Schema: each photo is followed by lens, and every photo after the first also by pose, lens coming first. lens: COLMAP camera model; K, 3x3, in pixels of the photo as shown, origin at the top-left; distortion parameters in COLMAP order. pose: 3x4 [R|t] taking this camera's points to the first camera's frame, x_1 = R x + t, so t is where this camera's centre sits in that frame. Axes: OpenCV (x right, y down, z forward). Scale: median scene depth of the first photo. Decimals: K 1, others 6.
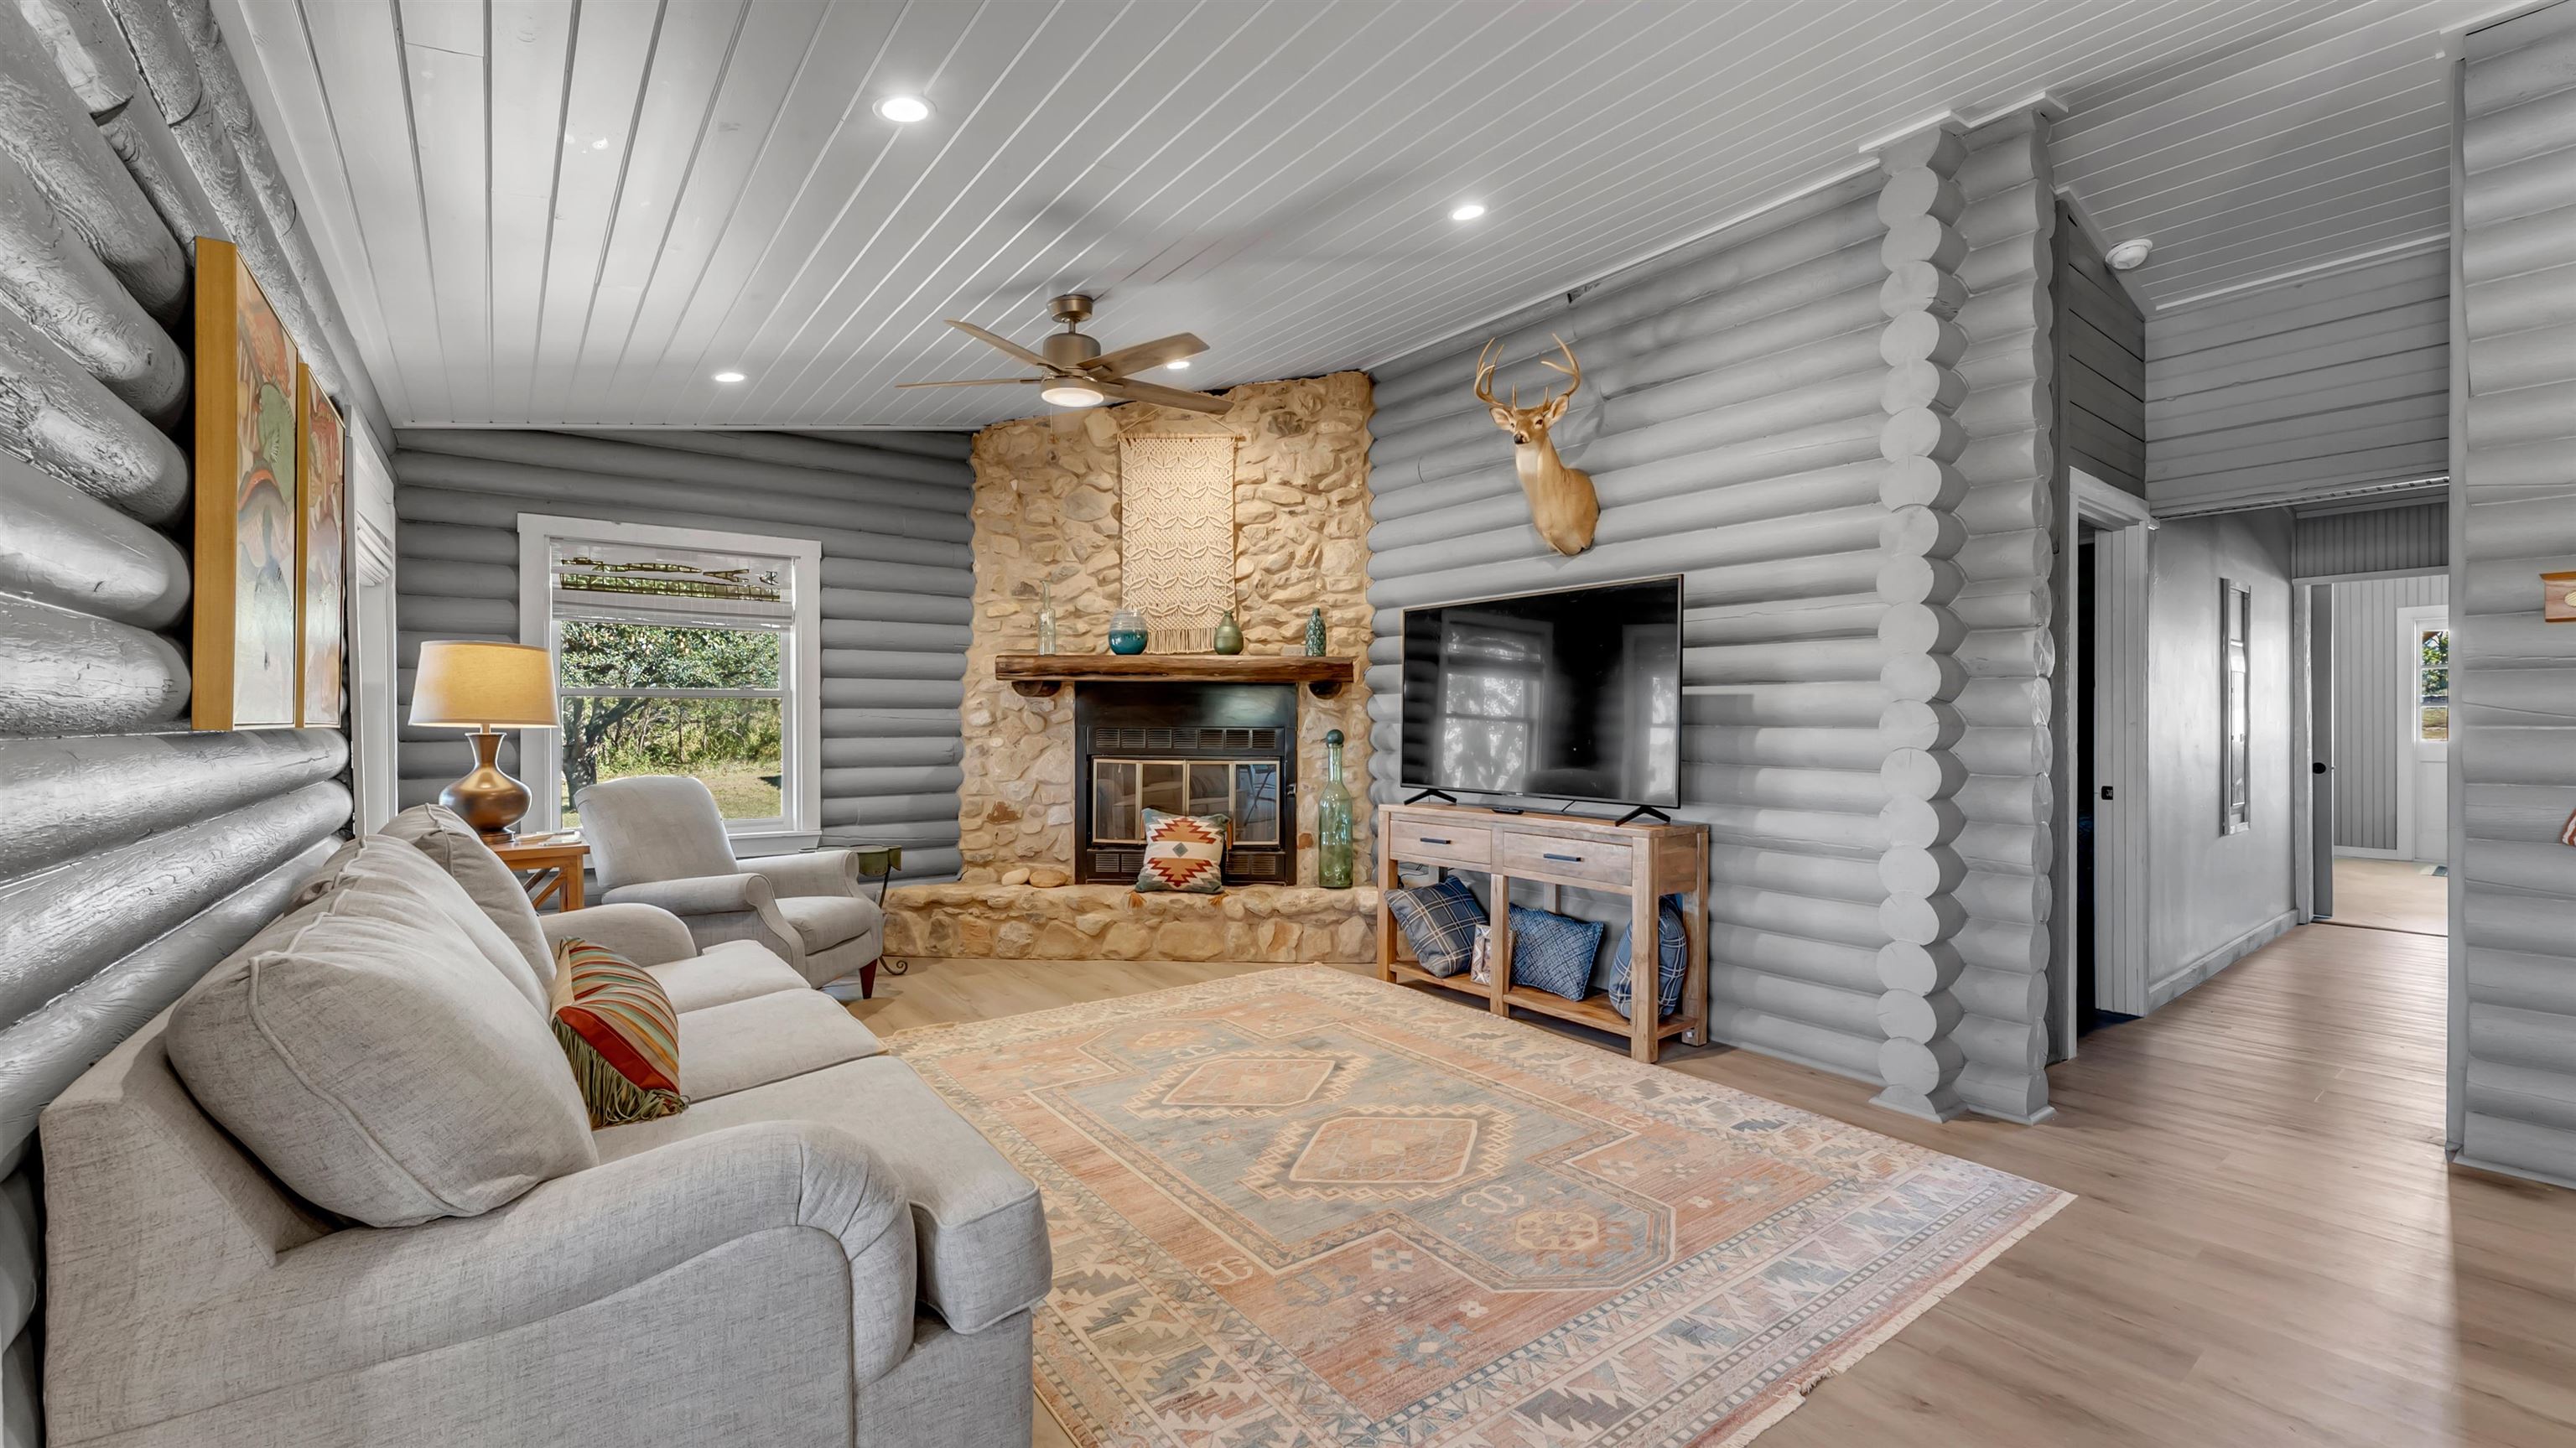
lens RADIAL K [[1032.0, 0, 1272.8], [0, 1032.0, 719.7], [0, 0, 1]] dist [-0.000709, -0.000299]
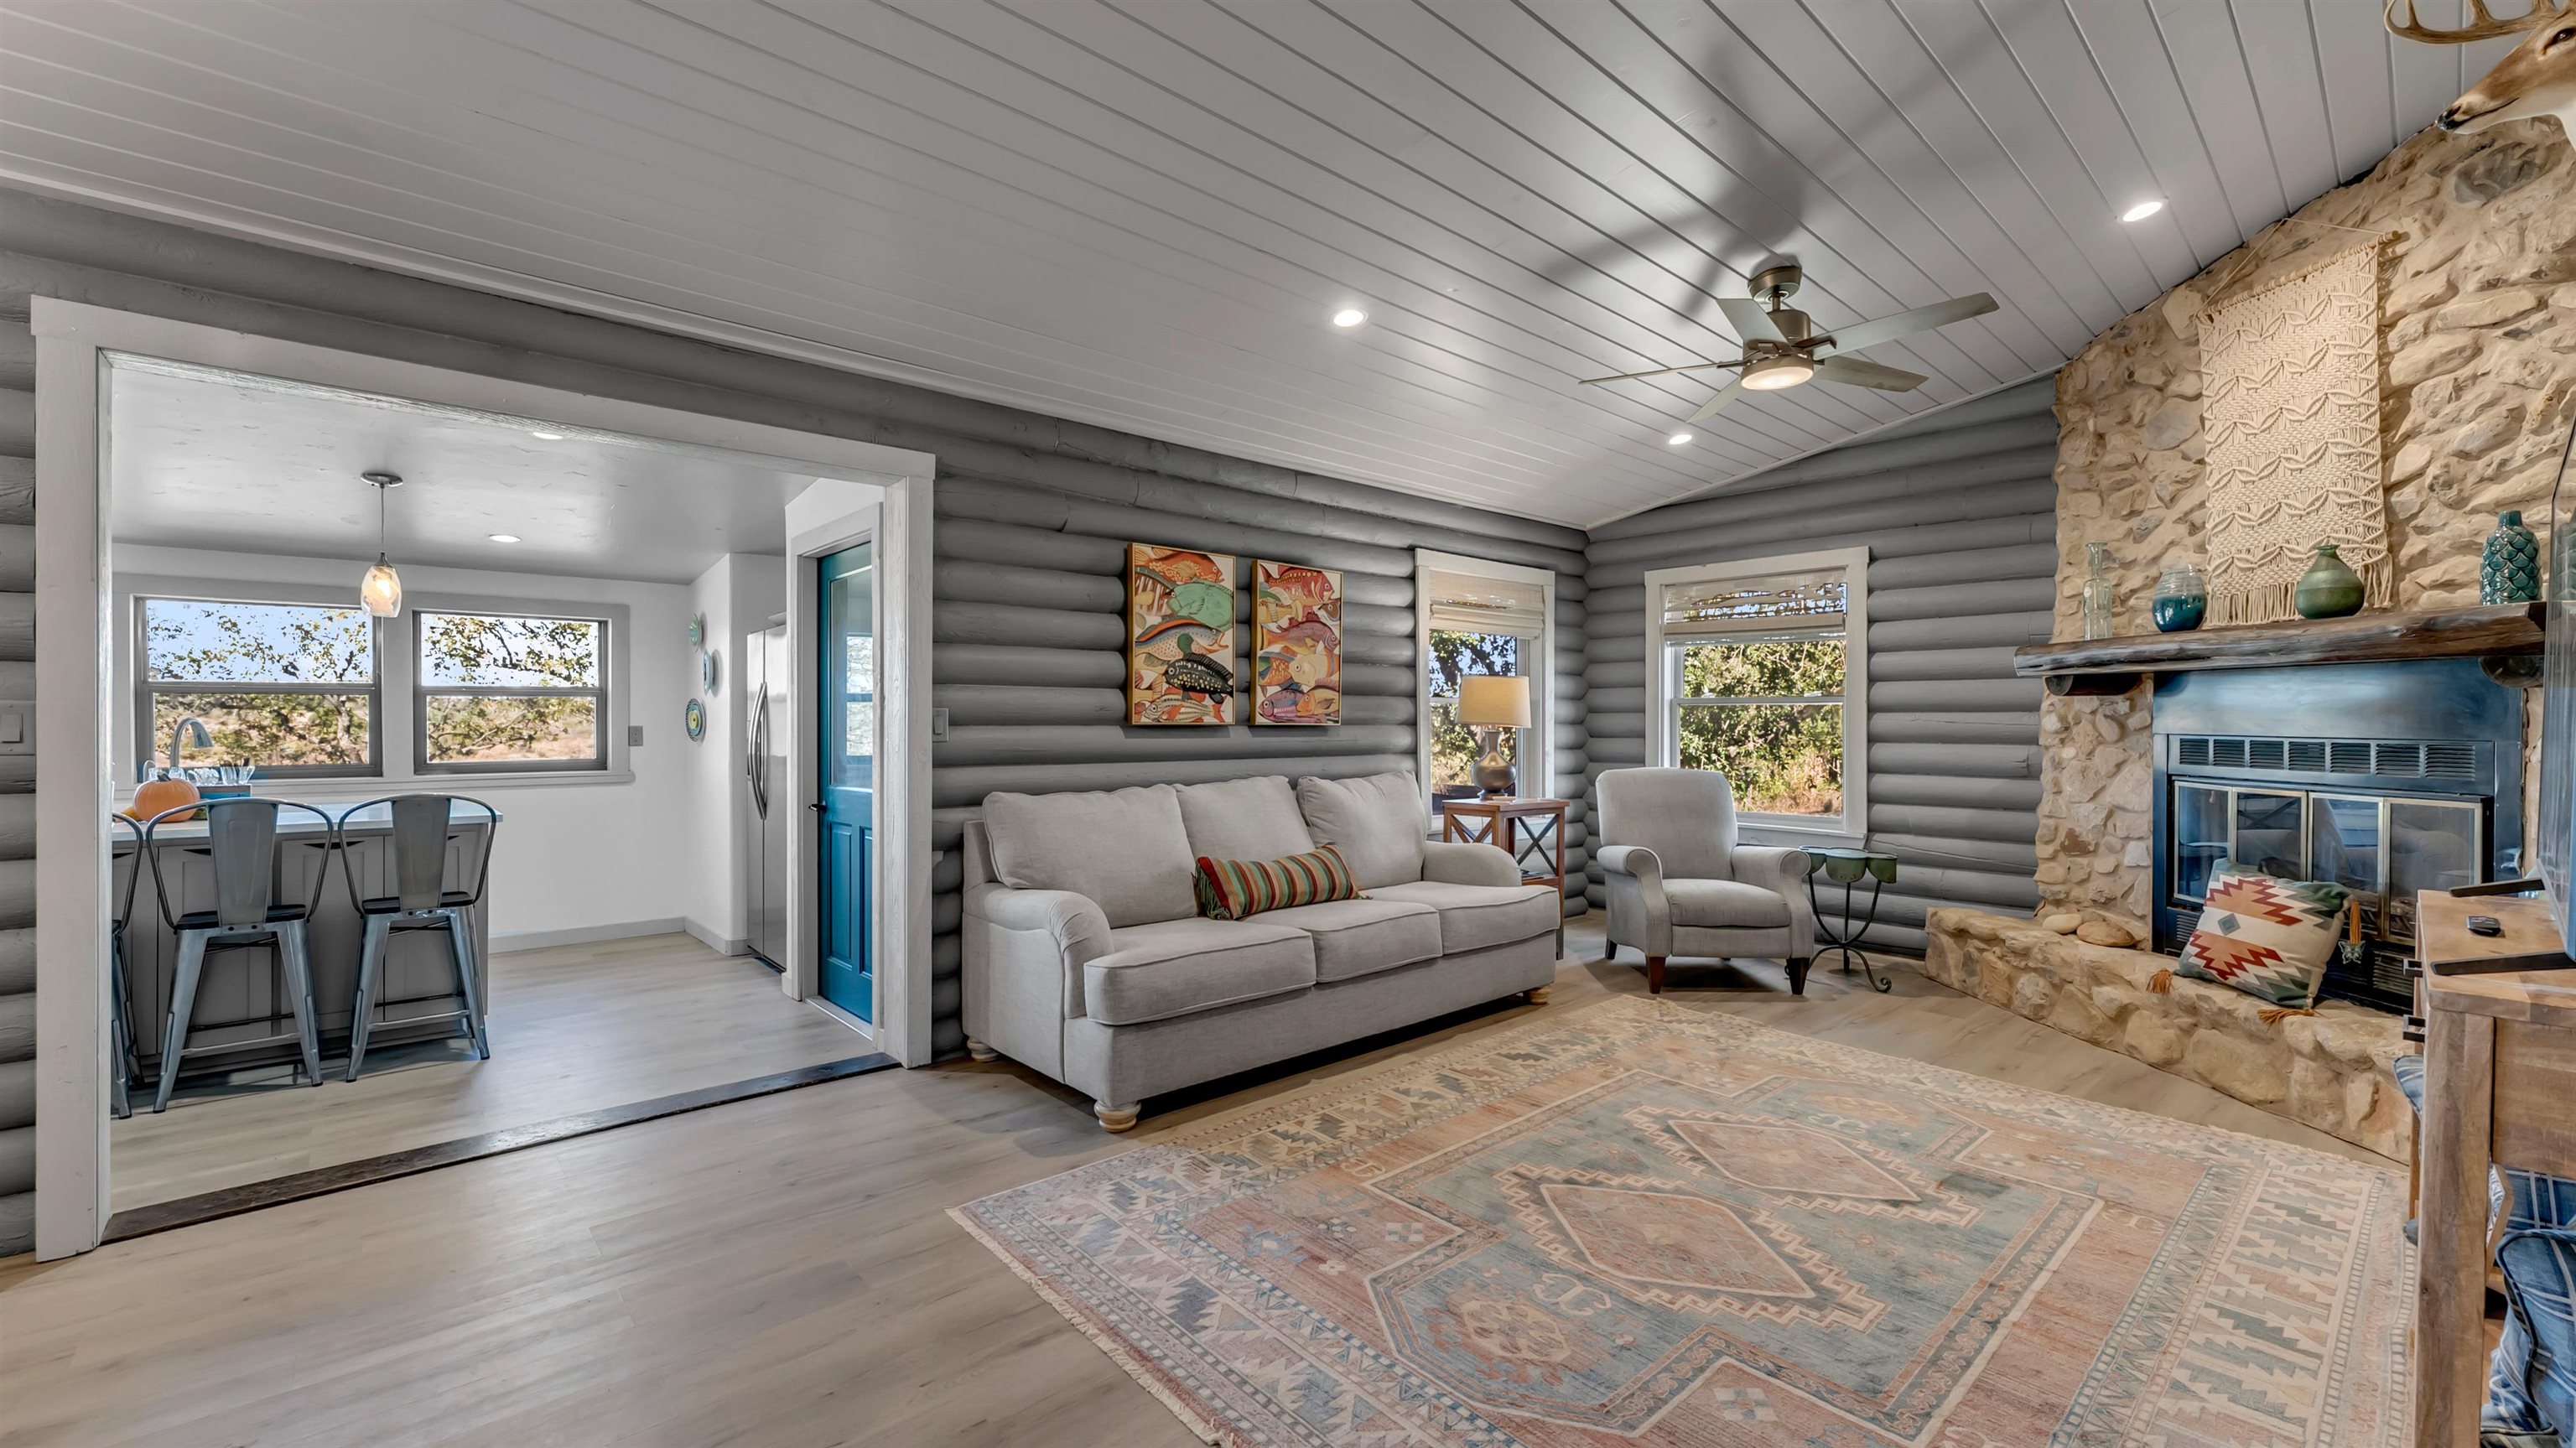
lens RADIAL K [[1032.0, 0, 1280.4], [0, 1032.0, 727.6], [0, 0, 1]] dist [-0.000709, -0.000299]
pose [[0.092541, 0.006776, -0.995686, 0.509488], [-0.006254, 0.999961, 0.006224, 0.000889], [0.995689, 0.005651, 0.092580, 0.342250]]
